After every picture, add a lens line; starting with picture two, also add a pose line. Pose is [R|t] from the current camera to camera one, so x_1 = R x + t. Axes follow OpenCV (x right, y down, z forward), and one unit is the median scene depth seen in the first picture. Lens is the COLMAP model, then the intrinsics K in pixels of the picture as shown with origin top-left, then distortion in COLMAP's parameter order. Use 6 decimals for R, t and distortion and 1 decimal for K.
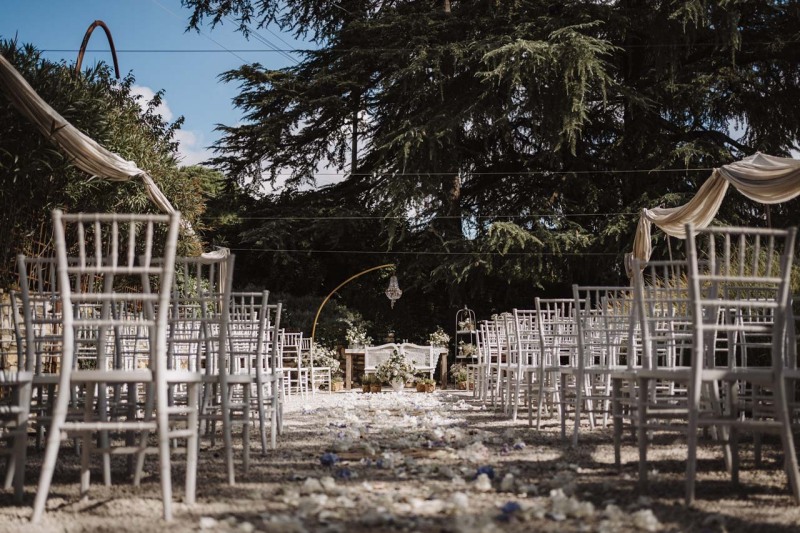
lens RADIAL K [[852.1, 0, 400.0], [0, 852.1, 268.1], [0, 0, 1]] dist [-0.006876, 0.000000]
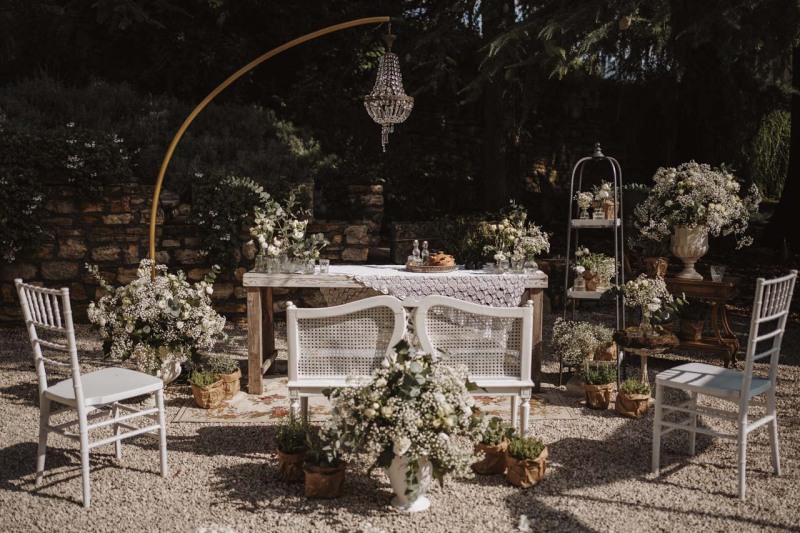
lens RADIAL K [[852.1, 0, 401.9], [0, 852.1, 268.4], [0, 0, 1]] dist [-0.006876, 0.000000]
pose [[0.999667, 0.008122, 0.024494, -0.011384], [-0.013507, 0.973457, 0.228472, 0.016994], [-0.021988, -0.228727, 0.973242, 0.750446]]
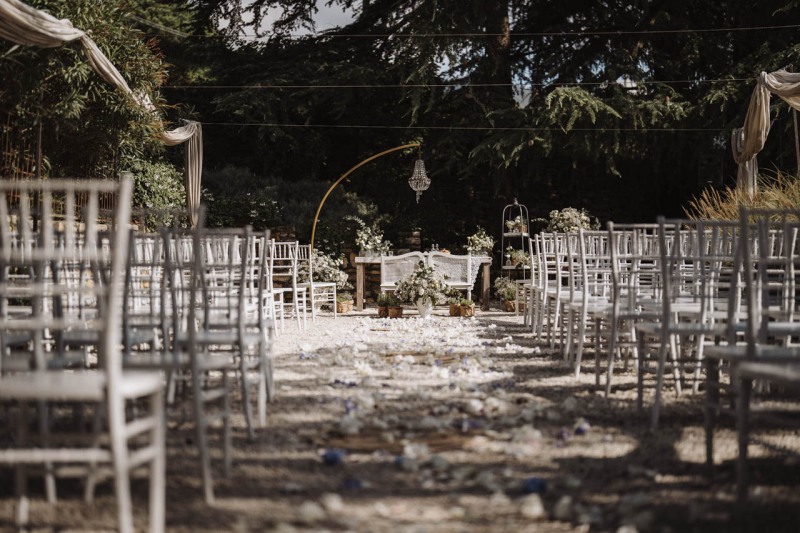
lens RADIAL K [[1132.6, 0, 395.1], [0, 1132.6, 268.1], [0, 0, 1]] dist [0.020665, 0.000000]
pose [[0.999565, 0.003228, -0.029311, 0.000681], [0.000399, 0.992418, 0.122904, -0.021224], [0.029486, -0.122862, 0.991986, 0.000334]]
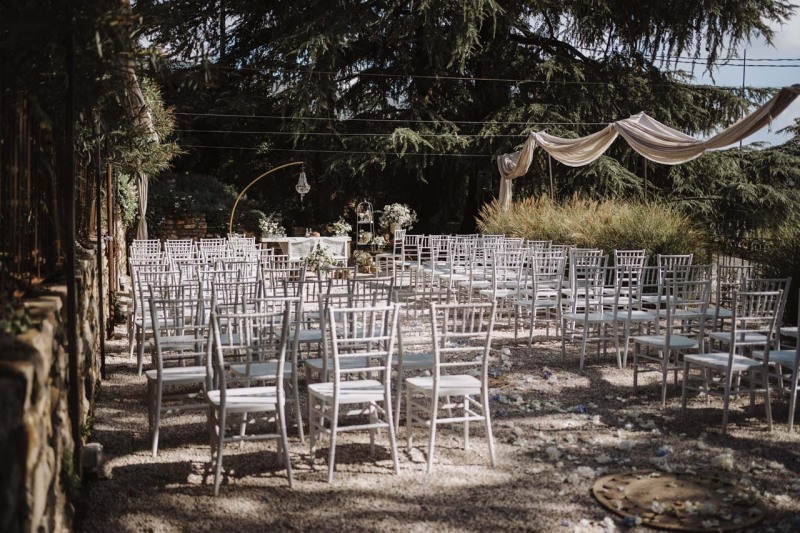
lens RADIAL K [[852.1, 0, 398.2], [0, 852.1, 262.0], [0, 0, 1]] dist [-0.006876, 0.000000]
pose [[0.971535, -0.014127, 0.236473, -0.174010], [-0.028853, 0.983733, 0.177307, -0.088447], [-0.235131, -0.179083, 0.955323, -0.139714]]
